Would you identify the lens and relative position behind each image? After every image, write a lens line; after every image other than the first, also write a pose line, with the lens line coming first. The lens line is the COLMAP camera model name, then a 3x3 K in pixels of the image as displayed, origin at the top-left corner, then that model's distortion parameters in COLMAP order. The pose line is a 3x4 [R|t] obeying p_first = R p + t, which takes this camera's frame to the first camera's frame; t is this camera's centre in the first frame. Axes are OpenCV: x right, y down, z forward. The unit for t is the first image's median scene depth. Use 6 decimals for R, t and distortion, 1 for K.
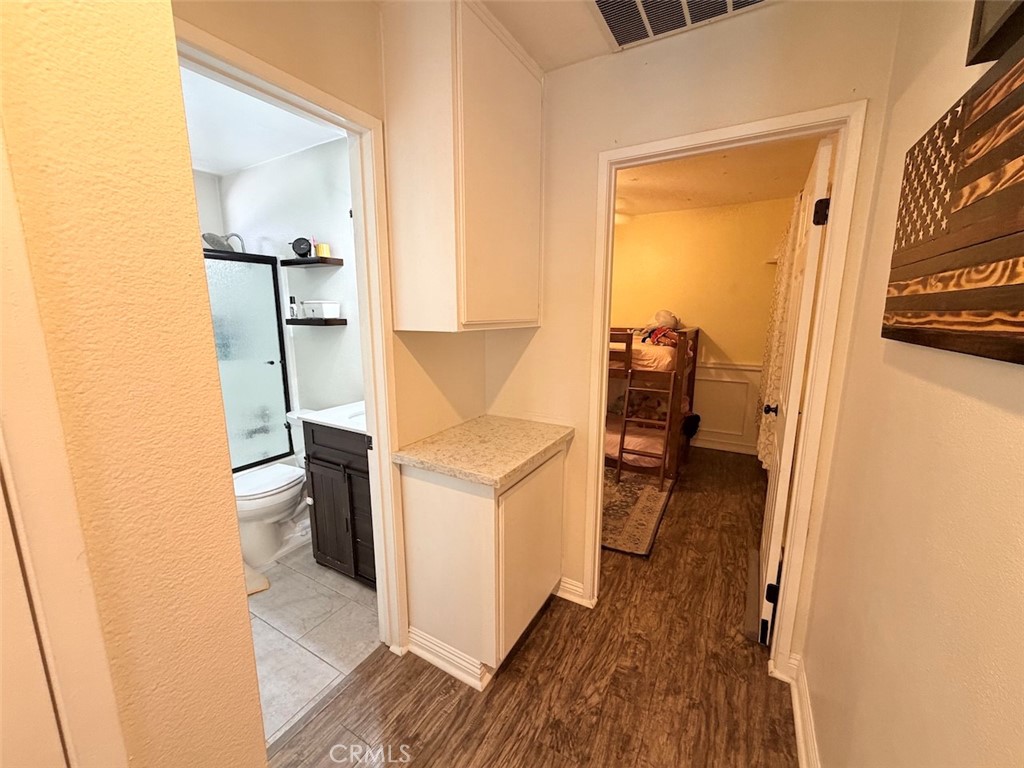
lens RADIAL K [[405.6, 0, 512.0], [0, 405.6, 384.0], [0, 0, 1]] dist [0.002821, 0.000173]
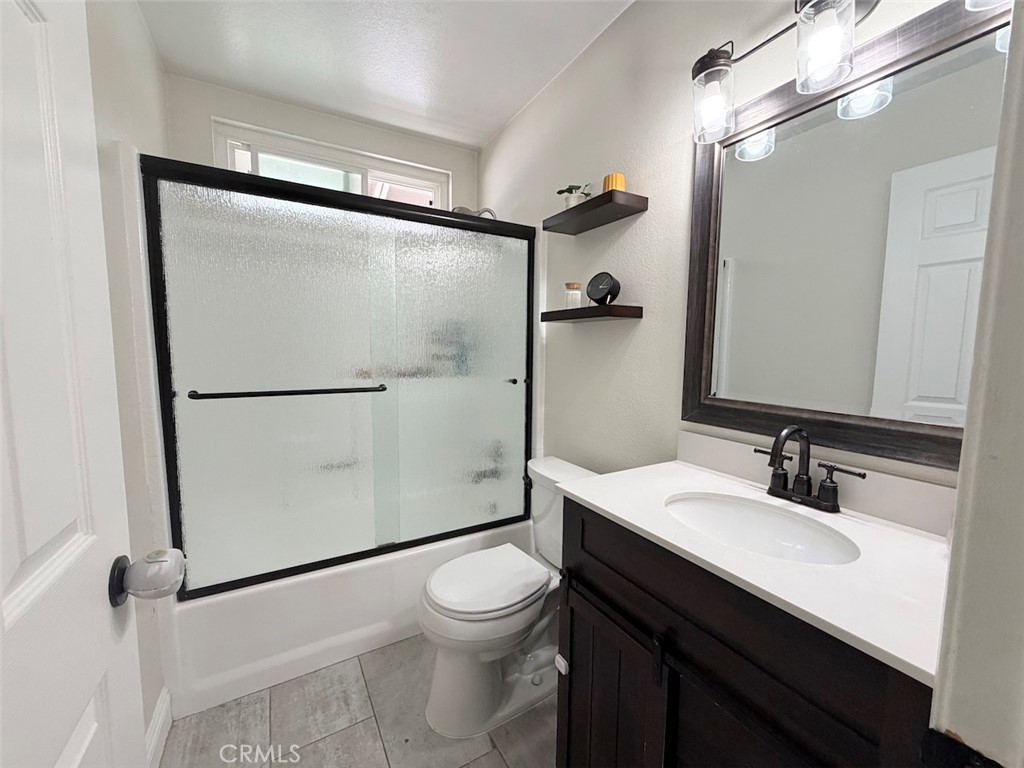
lens RADIAL K [[407.5, 0, 507.9], [0, 407.5, 384.3], [0, 0, 1]] dist [-0.000277, 0.000151]
pose [[0.862909, 0.050390, -0.502841, -0.276799], [-0.096588, 0.993118, -0.066231, -0.002095], [0.496043, 0.105719, 0.861838, 0.438584]]
